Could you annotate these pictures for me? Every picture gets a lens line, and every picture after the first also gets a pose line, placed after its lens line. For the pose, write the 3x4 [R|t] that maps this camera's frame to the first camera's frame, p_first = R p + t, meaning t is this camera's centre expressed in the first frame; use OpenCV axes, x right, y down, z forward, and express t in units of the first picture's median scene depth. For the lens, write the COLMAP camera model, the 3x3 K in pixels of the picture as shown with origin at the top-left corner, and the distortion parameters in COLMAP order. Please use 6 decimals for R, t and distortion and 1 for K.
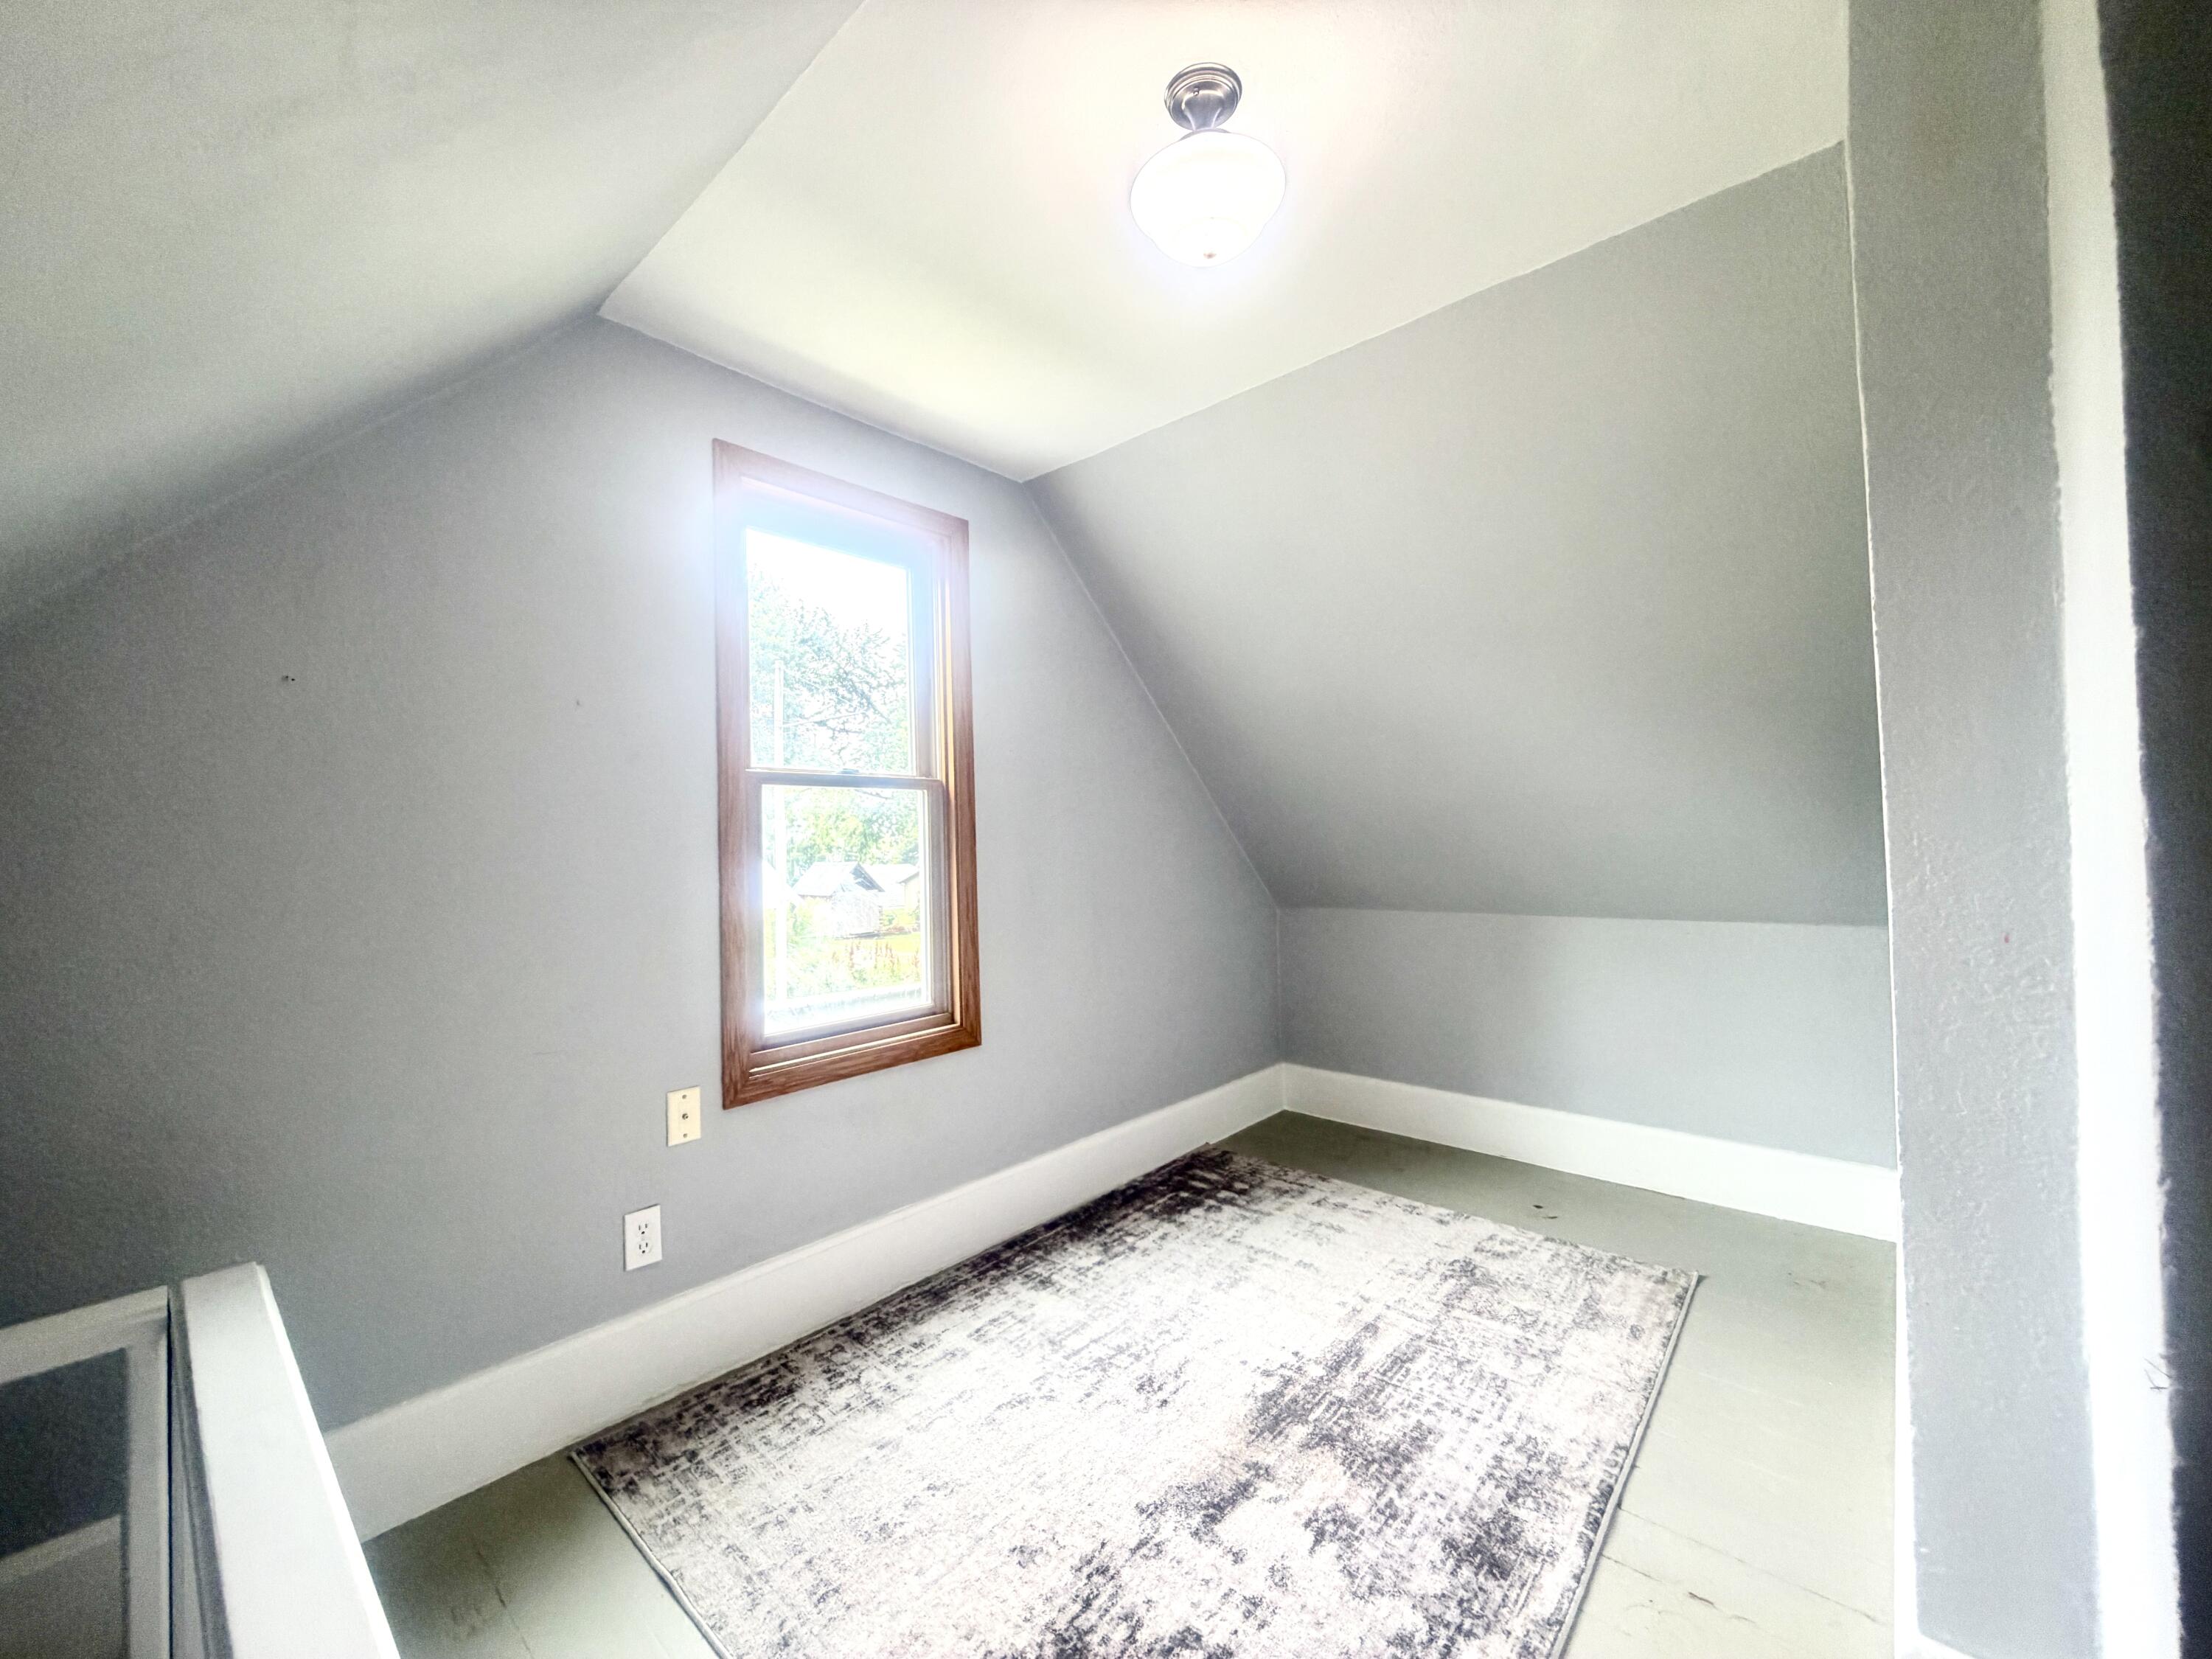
lens RADIAL K [[877.9, 0, 1104.3], [0, 877.9, 827.6], [0, 0, 1]] dist [-0.001069, -0.000062]
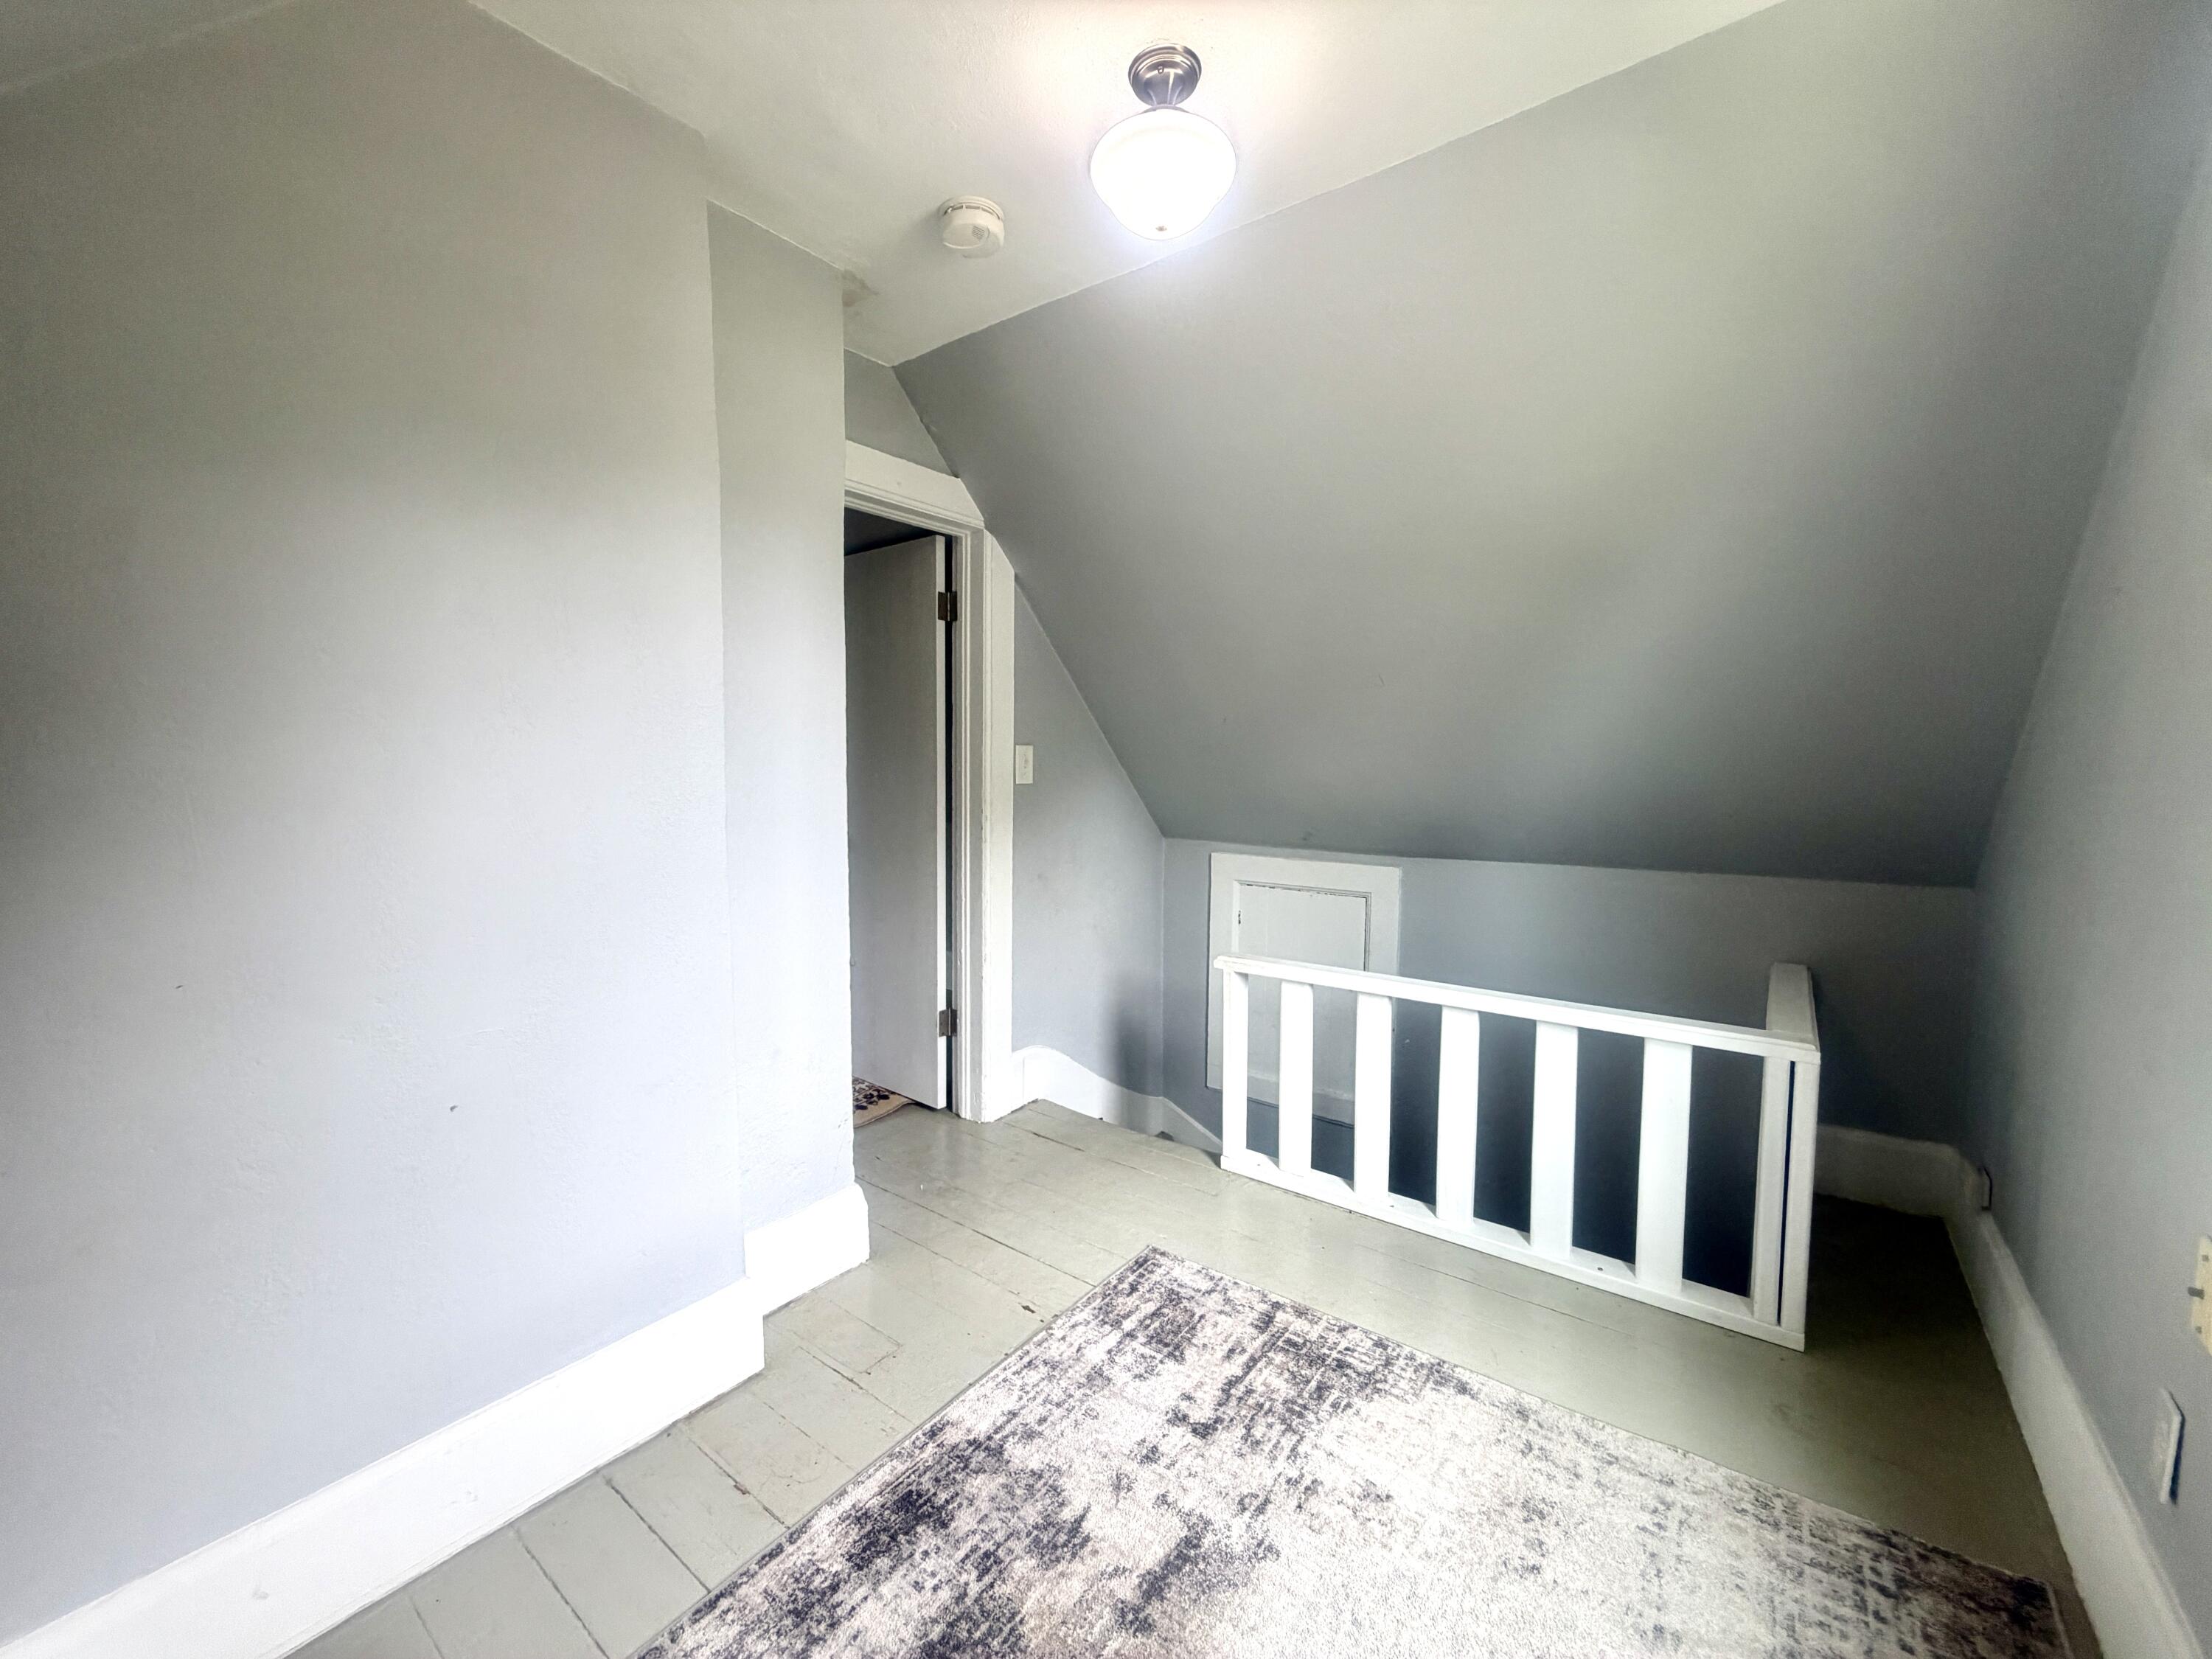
lens RADIAL K [[877.9, 0, 1104.3], [0, 877.9, 827.6], [0, 0, 1]] dist [-0.001069, -0.000062]
pose [[-0.996418, 0.030586, -0.078835, 0.266021], [0.025889, 0.997867, 0.059928, 0.006206], [0.080499, 0.057672, -0.995085, 1.892648]]
